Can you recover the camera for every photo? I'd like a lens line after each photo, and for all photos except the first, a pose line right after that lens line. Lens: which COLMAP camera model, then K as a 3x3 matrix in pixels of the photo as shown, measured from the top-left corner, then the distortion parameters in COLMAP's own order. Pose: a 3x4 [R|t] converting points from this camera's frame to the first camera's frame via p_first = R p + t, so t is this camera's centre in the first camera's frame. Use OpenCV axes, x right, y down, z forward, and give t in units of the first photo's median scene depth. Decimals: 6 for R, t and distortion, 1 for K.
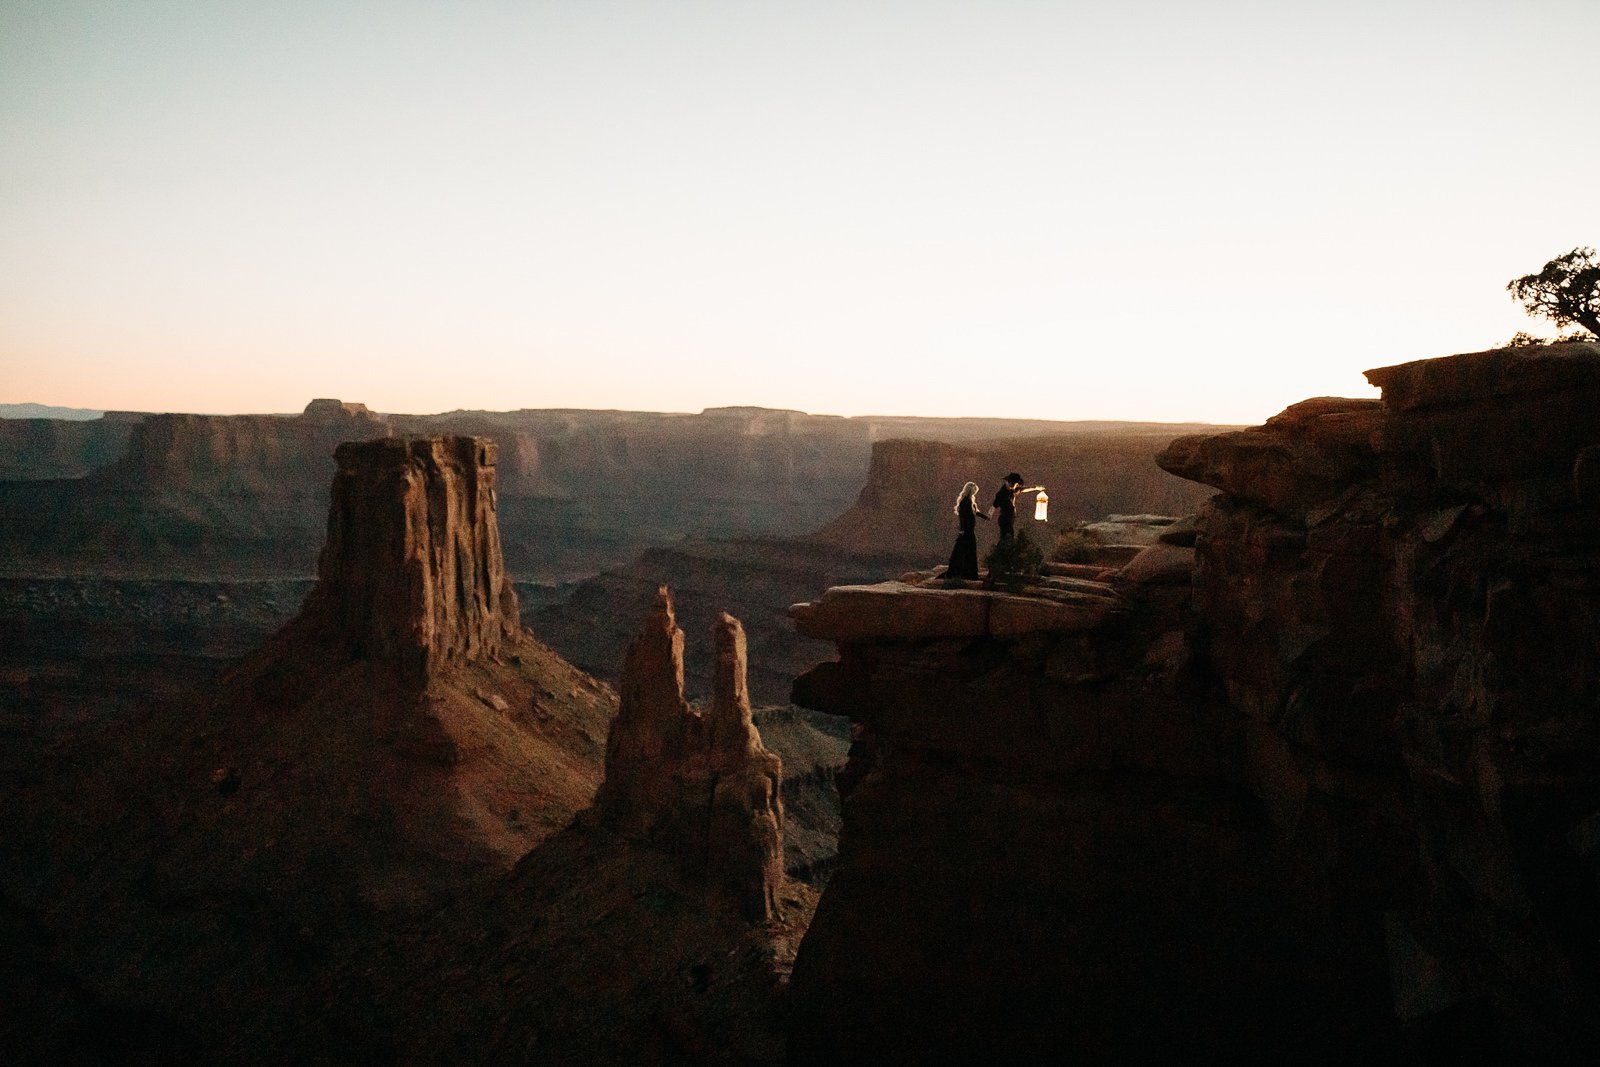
lens RADIAL K [[1602.9, 0, 793.1], [0, 1602.9, 522.9], [0, 0, 1]] dist [0.072301, 0.000000]
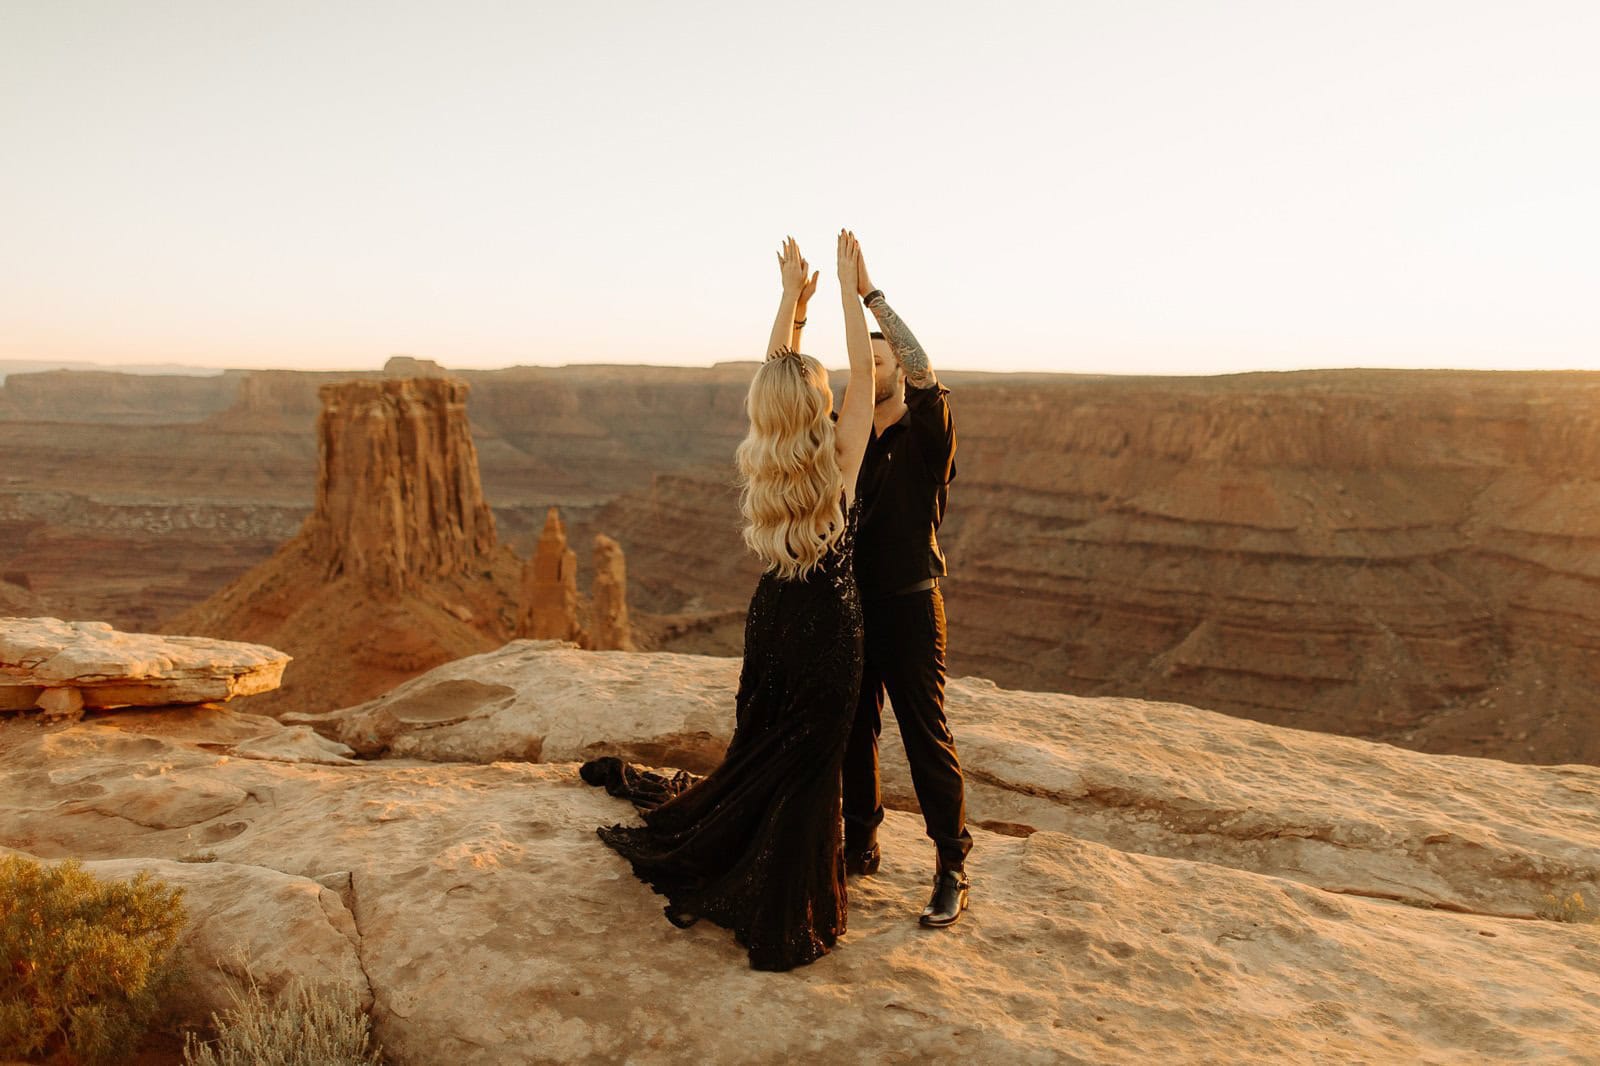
lens RADIAL K [[1235.3, 0, 891.3], [0, 1235.3, 477.5], [0, 0, 1]] dist [0.005834, 0.011452]
pose [[0.997673, -0.011749, 0.067155, 0.053792], [0.010454, 0.999753, 0.019605, 0.003351], [-0.067368, -0.018857, 0.997550, 0.118649]]
